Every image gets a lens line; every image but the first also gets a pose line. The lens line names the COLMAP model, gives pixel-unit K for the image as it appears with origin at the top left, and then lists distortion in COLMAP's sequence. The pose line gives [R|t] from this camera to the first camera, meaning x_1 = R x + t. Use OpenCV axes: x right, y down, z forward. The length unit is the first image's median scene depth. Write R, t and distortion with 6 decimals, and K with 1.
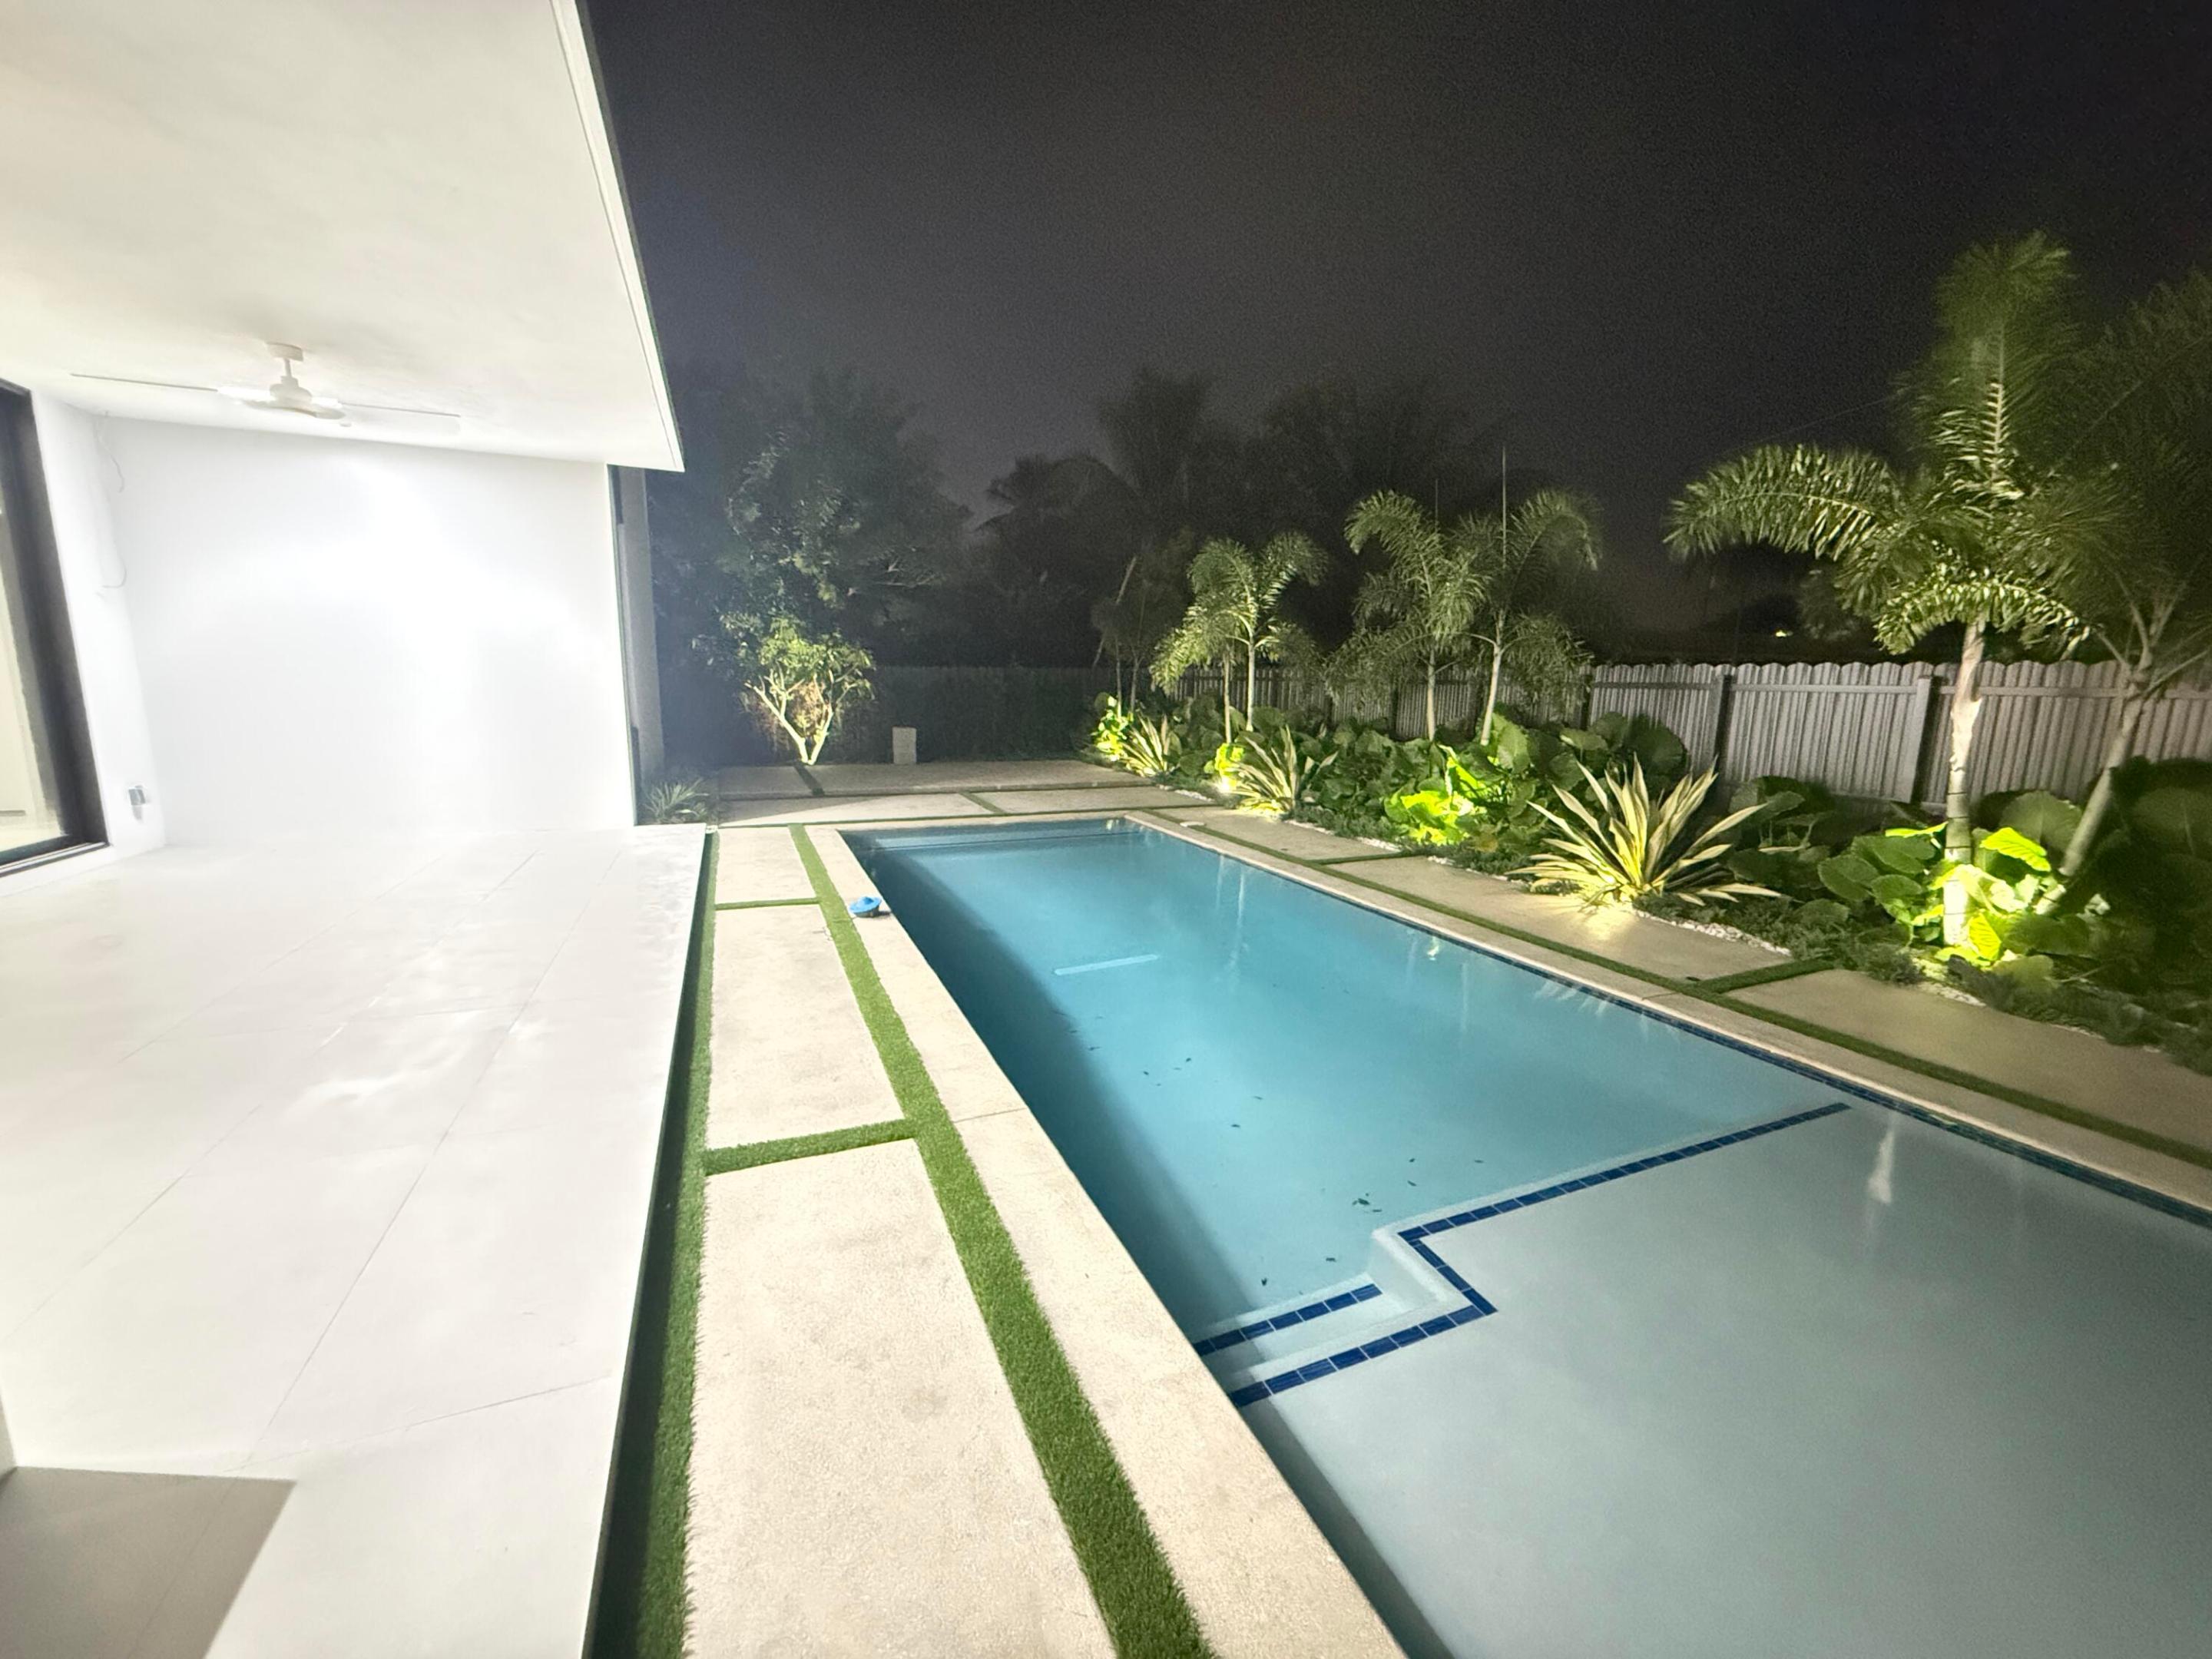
lens RADIAL K [[883.9, 0, 1106.0], [0, 883.9, 829.5], [0, 0, 1]] dist [0.000831, -0.000077]
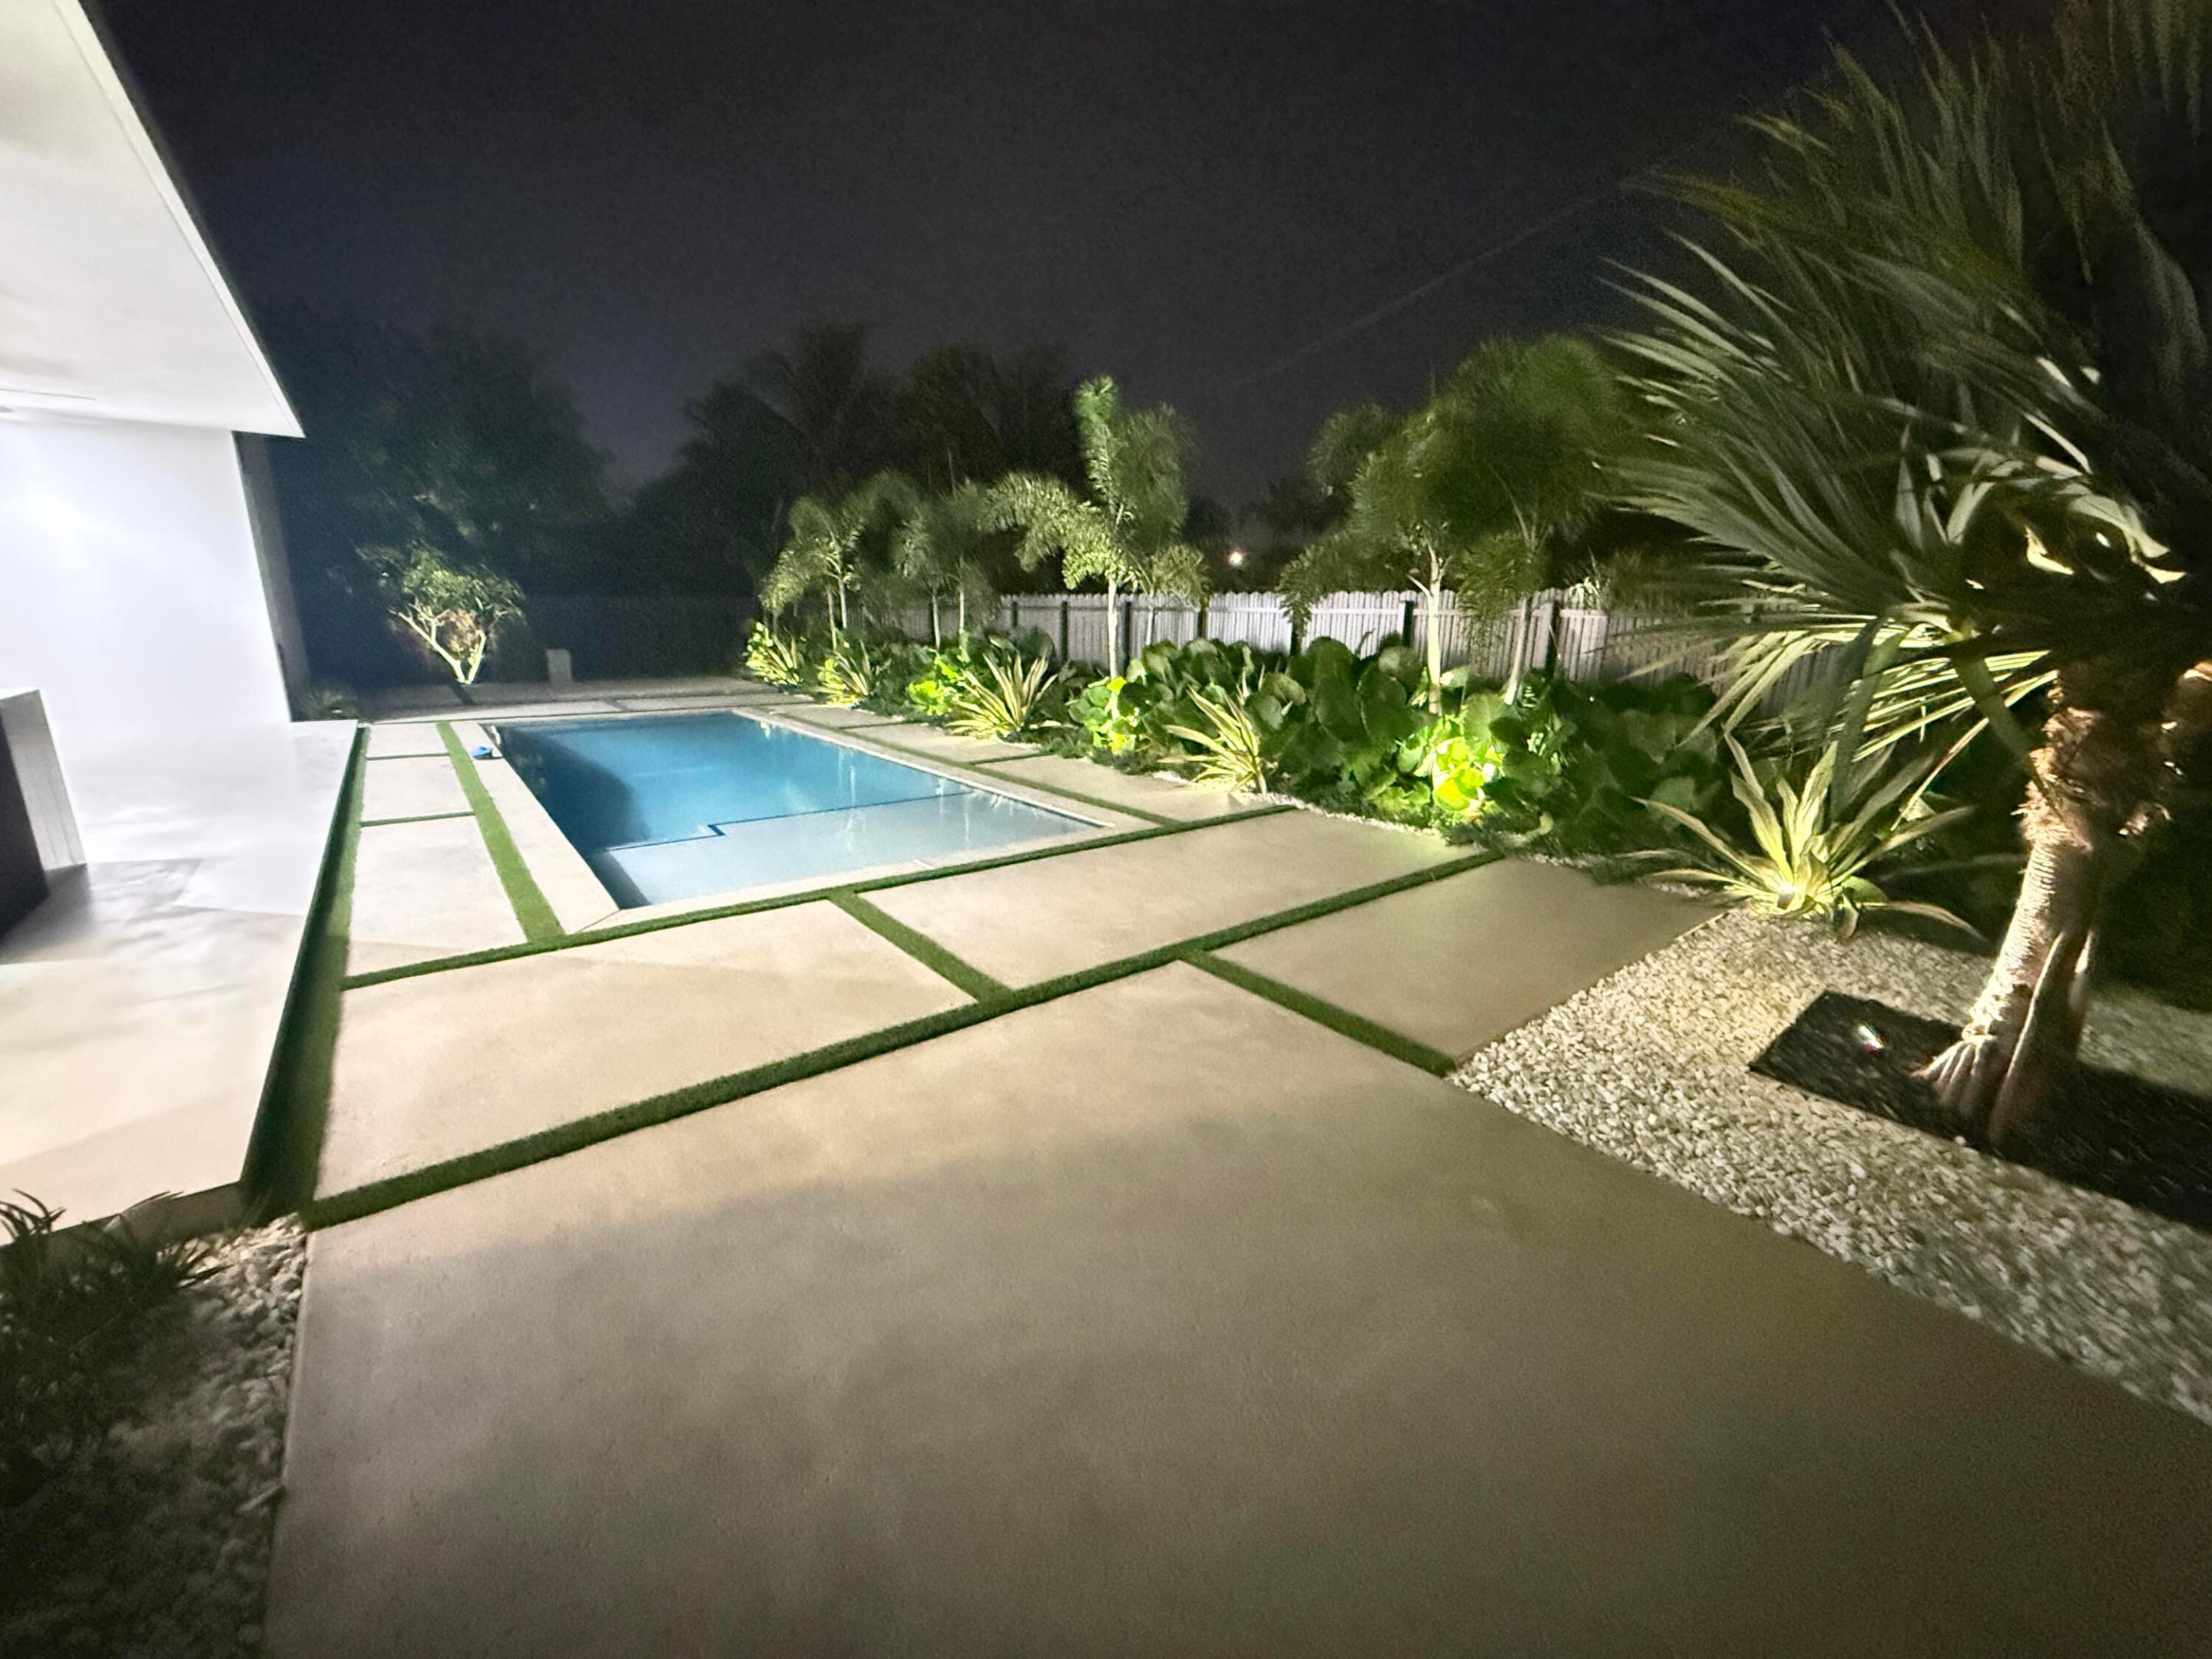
lens RADIAL K [[883.9, 0, 1106.0], [0, 883.9, 829.5], [0, 0, 1]] dist [0.000831, -0.000077]
pose [[0.964182, -0.065261, 0.257088, 0.175786], [0.046387, 0.995809, 0.078816, 0.071147], [-0.261154, -0.064068, 0.963169, -0.365148]]
